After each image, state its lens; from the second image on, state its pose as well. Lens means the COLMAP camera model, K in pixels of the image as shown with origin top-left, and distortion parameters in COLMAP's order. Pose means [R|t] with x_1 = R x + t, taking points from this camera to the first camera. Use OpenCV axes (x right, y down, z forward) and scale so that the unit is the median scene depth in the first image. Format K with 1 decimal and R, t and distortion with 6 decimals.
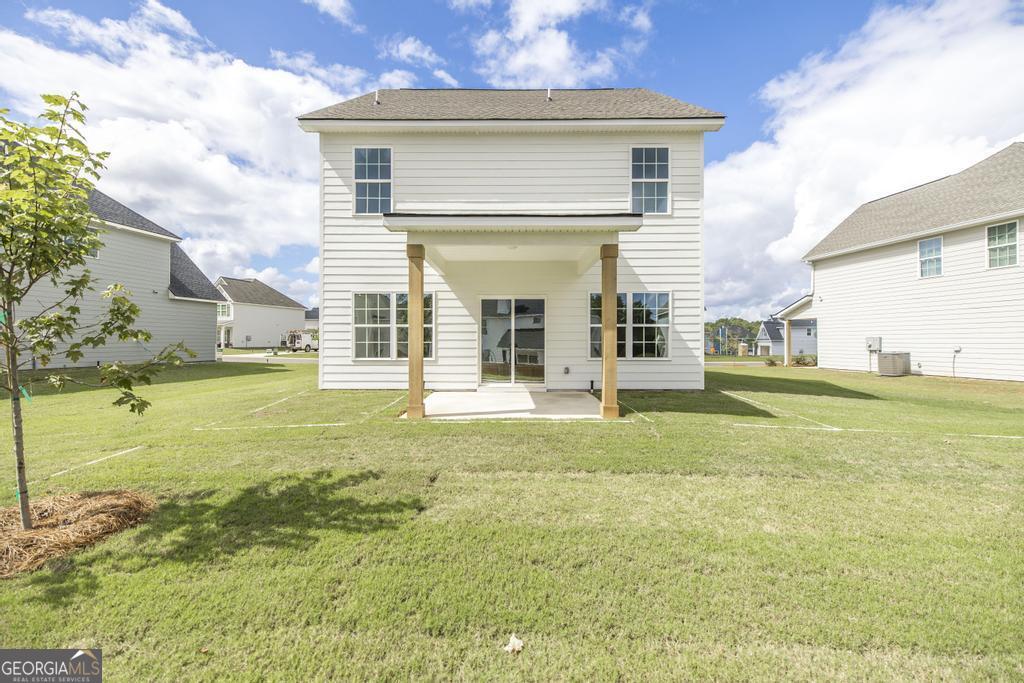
lens RADIAL K [[435.9, 0, 515.7], [0, 435.9, 343.7], [0, 0, 1]] dist [-0.002009, 0.000037]
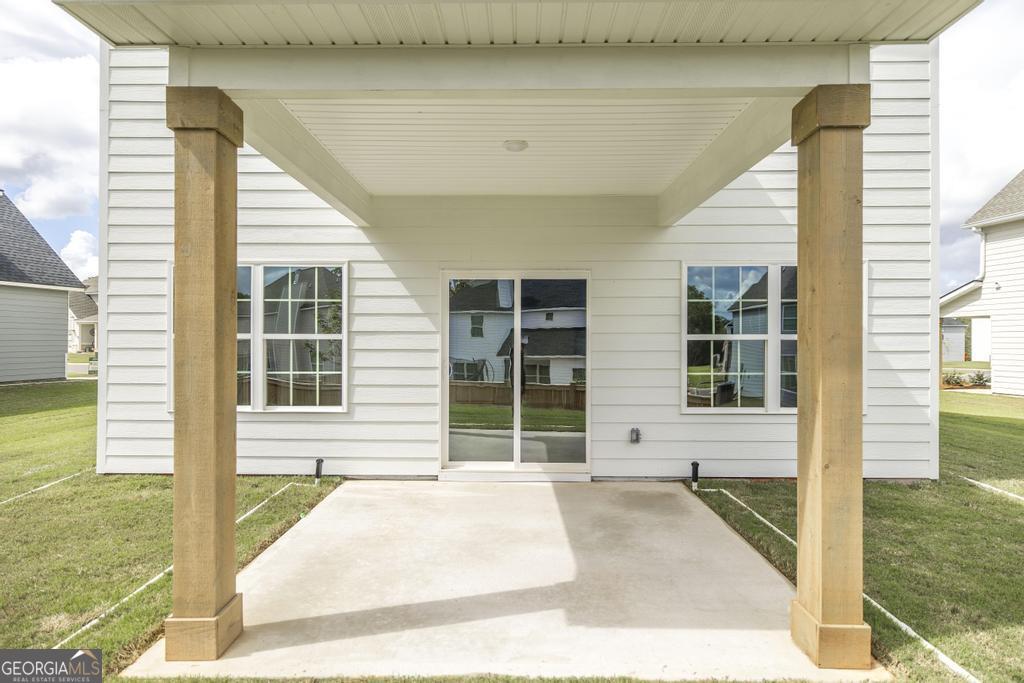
lens RADIAL K [[602.1, 0, 509.5], [0, 602.1, 347.7], [0, 0, 1]] dist [0.001409, 0.000398]
pose [[0.999742, 0.003157, -0.022504, -0.000175], [-0.003194, 0.999994, -0.001614, -0.028369], [0.022499, 0.001686, 0.999745, 0.363121]]
